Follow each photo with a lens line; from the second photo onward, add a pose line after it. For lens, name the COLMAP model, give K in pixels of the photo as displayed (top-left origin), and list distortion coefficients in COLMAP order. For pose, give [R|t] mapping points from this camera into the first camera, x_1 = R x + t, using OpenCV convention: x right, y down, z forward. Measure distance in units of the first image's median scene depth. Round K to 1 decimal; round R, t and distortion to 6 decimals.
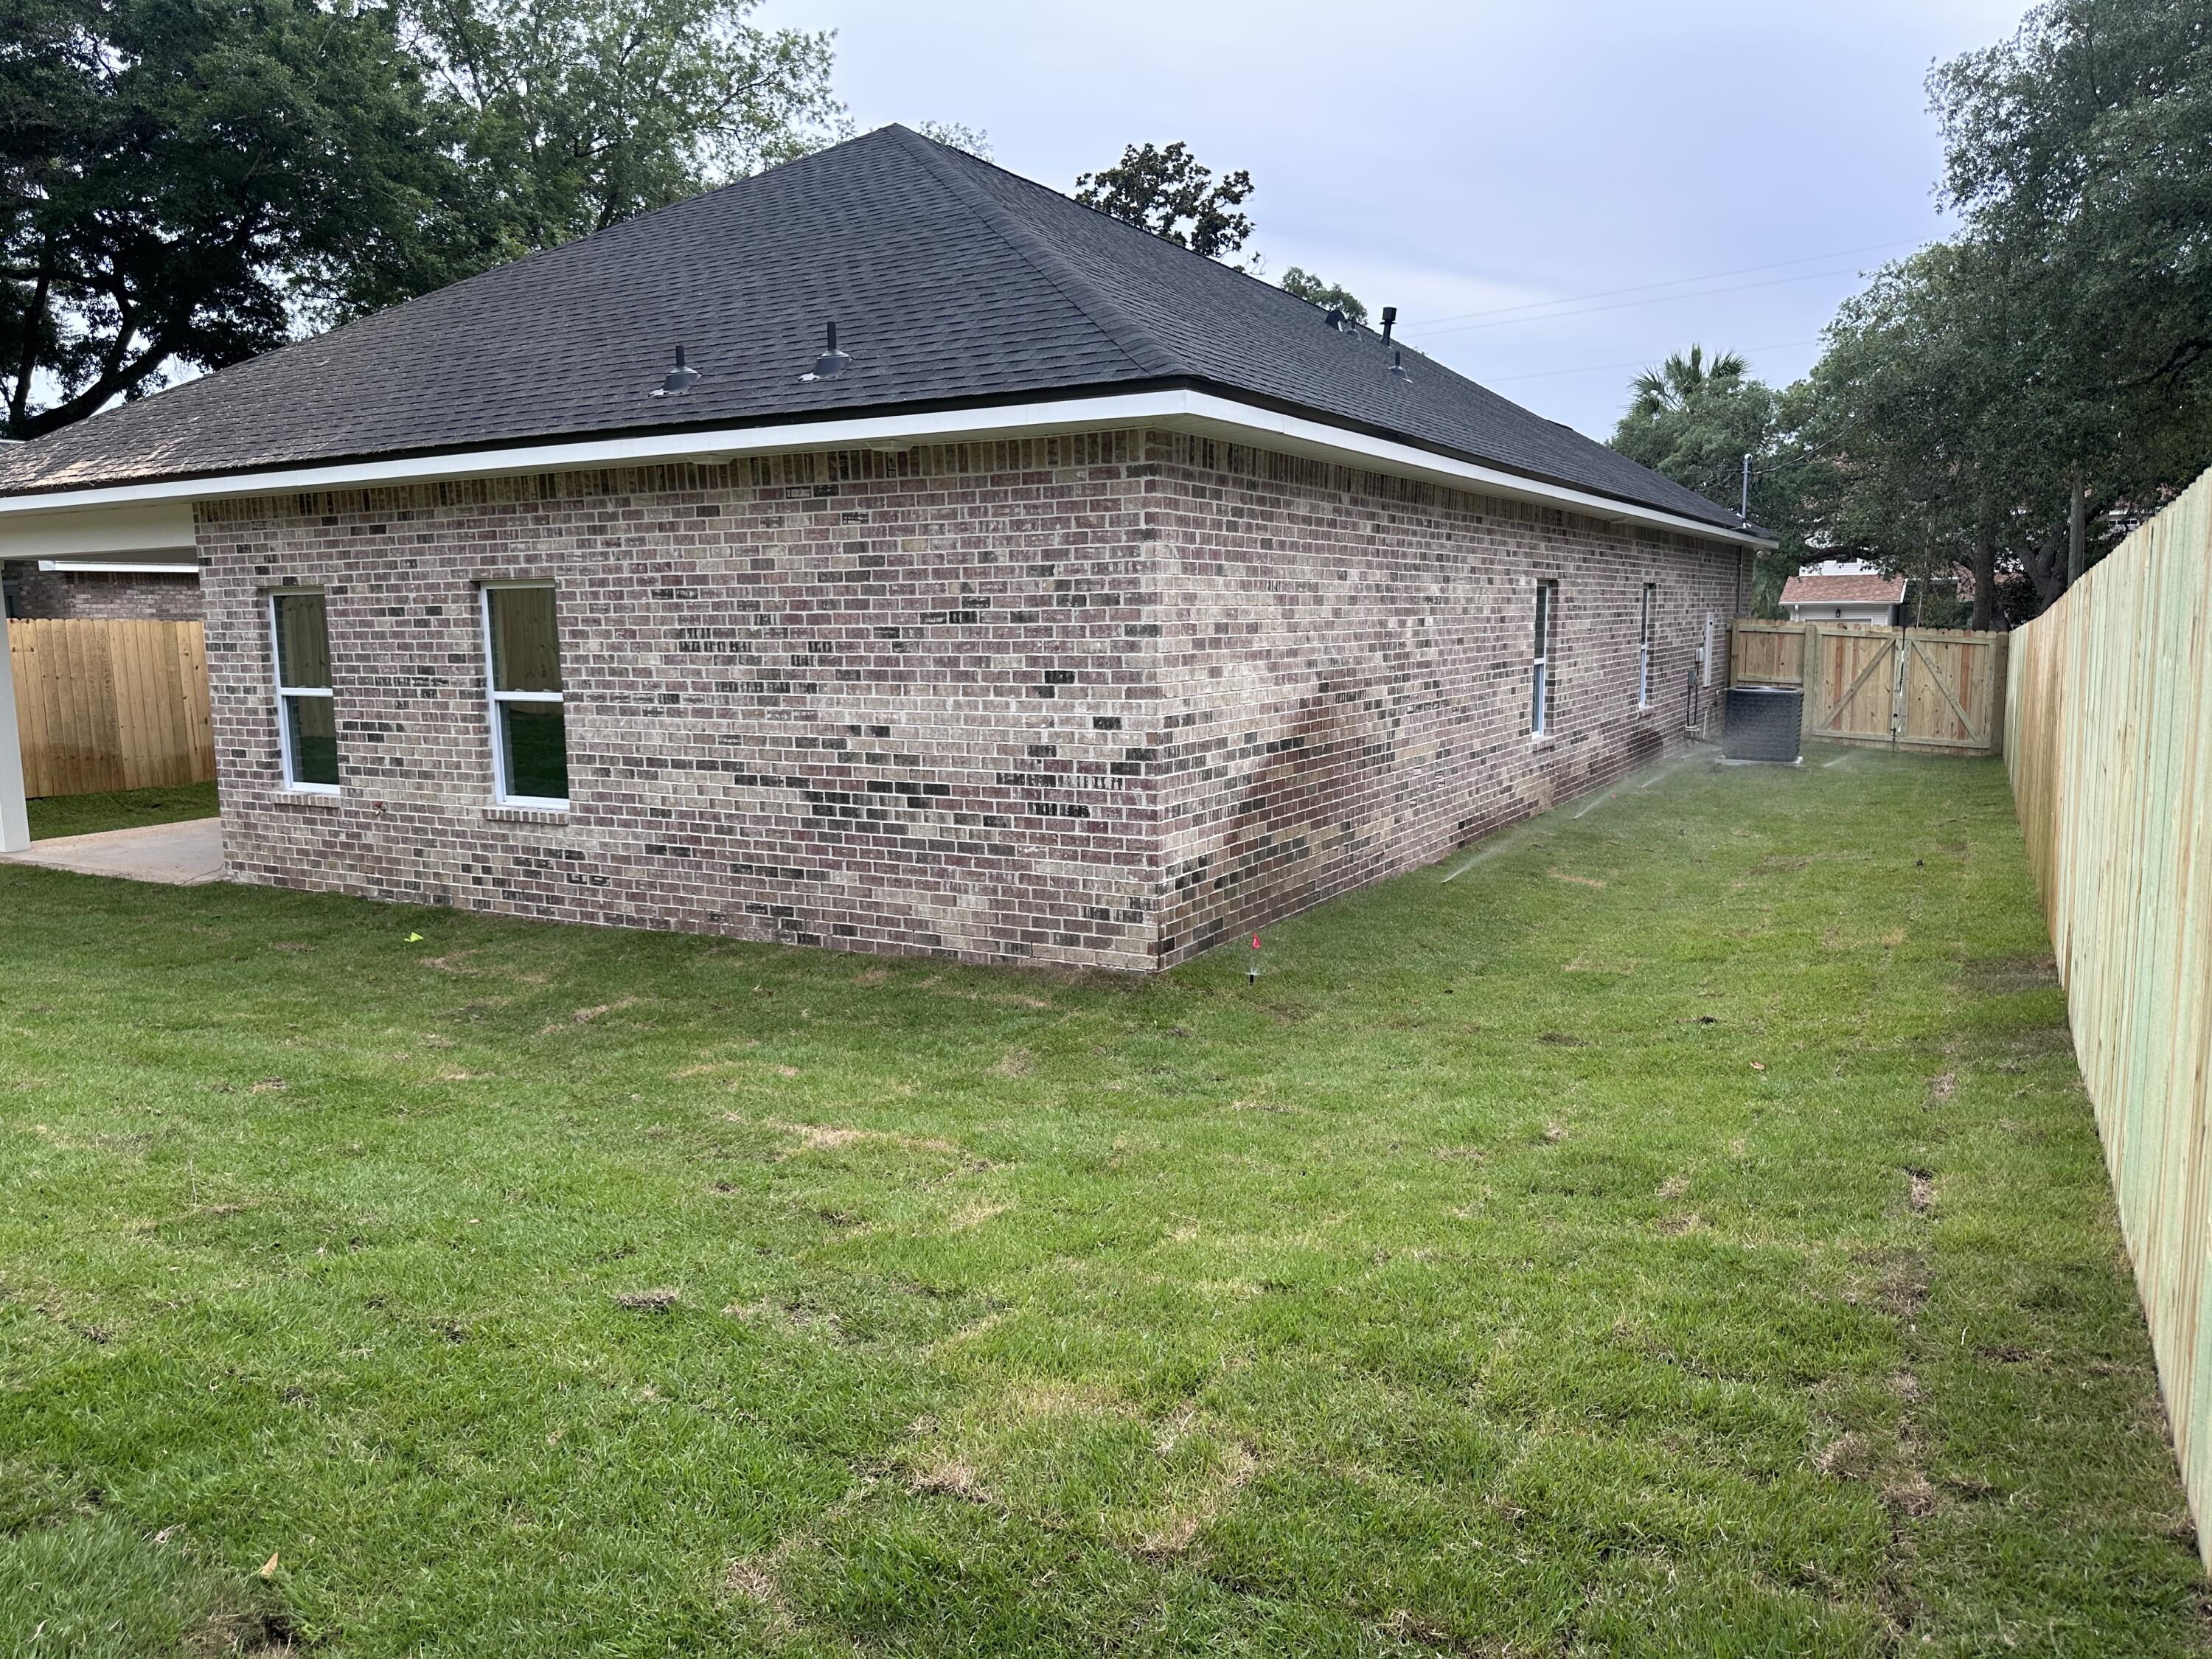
lens RADIAL K [[1572.1, 0, 1112.9], [0, 1572.1, 825.2], [0, 0, 1]] dist [0.024177, -0.031383]
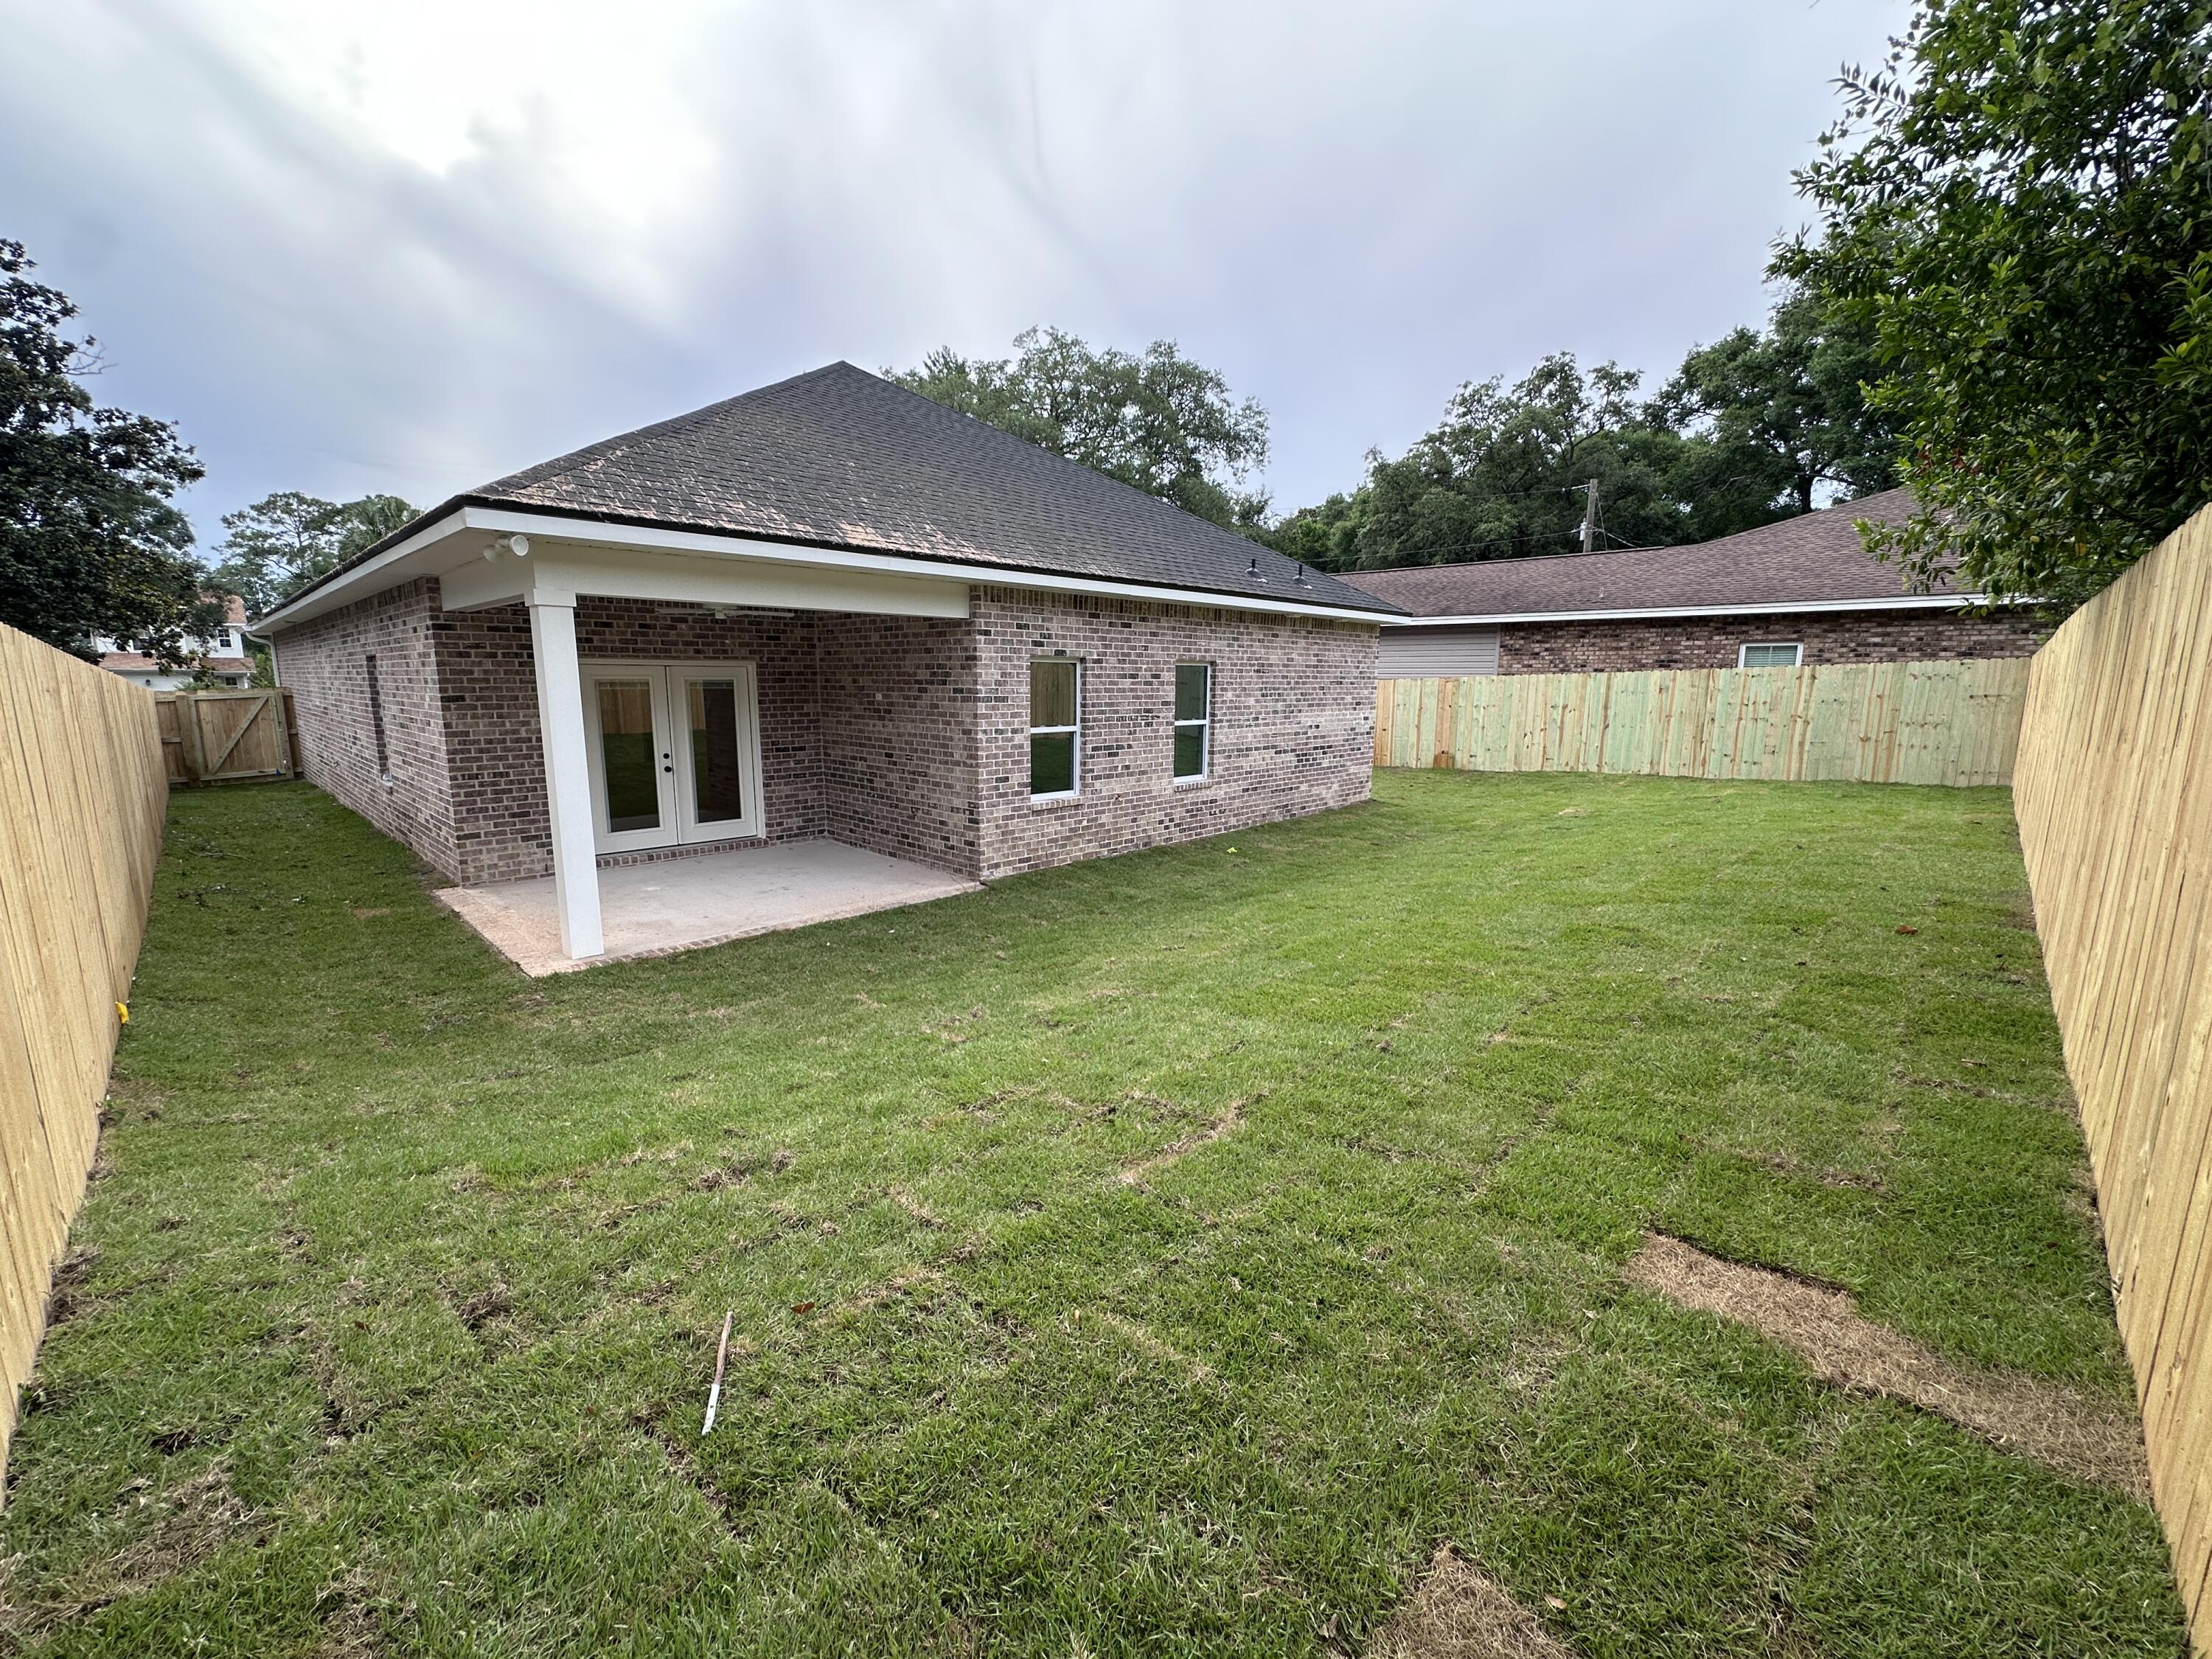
lens RADIAL K [[877.9, 0, 1104.4], [0, 877.9, 830.8], [0, 0, 1]] dist [-0.013063, -0.000602]
pose [[0.260321, -0.144383, 0.954666, -1.371126], [0.128994, 0.985093, 0.113811, -0.083746], [-0.956866, 0.093519, 0.275065, 0.791609]]
